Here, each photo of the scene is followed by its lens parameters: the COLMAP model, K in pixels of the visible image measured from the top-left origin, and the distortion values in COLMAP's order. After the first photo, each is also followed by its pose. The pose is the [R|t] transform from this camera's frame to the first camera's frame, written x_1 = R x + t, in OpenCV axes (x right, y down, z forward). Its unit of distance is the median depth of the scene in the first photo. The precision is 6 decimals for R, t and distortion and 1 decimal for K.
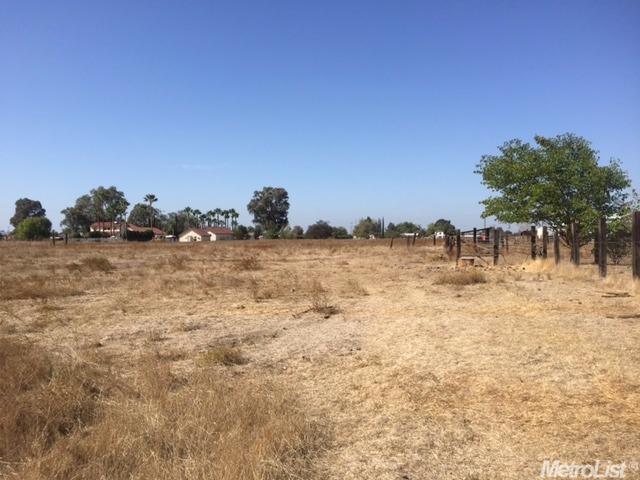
lens RADIAL K [[557.8, 0, 322.6], [0, 557.8, 237.5], [0, 0, 1]] dist [0.070210, -0.098592]
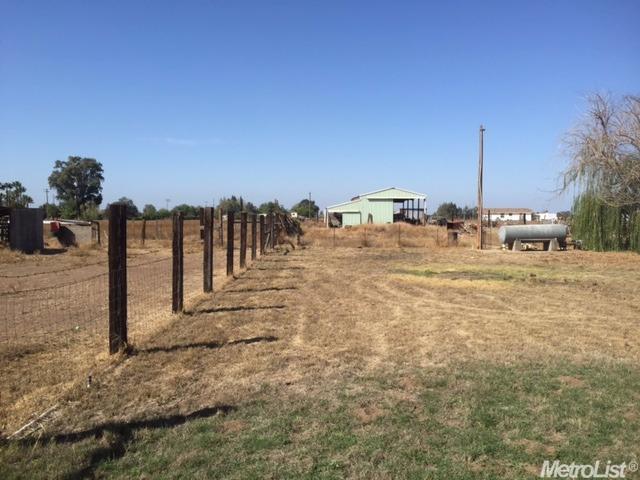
lens RADIAL K [[557.8, 0, 321.2], [0, 557.8, 241.2], [0, 0, 1]] dist [0.070210, -0.098592]
pose [[0.980949, 0.000079, 0.194268, 0.062399], [-0.008275, 0.999109, 0.041377, -0.001380], [-0.194091, -0.042196, 0.980076, 0.062863]]
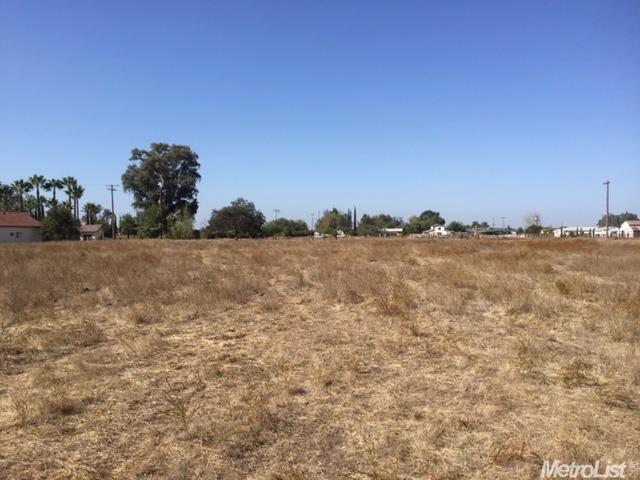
lens RADIAL K [[557.8, 0, 317.2], [0, 557.8, 240.1], [0, 0, 1]] dist [0.070210, -0.098592]
pose [[0.998504, 0.003116, 0.054589, 0.018040], [-0.003815, 0.999912, 0.012720, -0.001220], [-0.054545, -0.012910, 0.998428, 0.271332]]
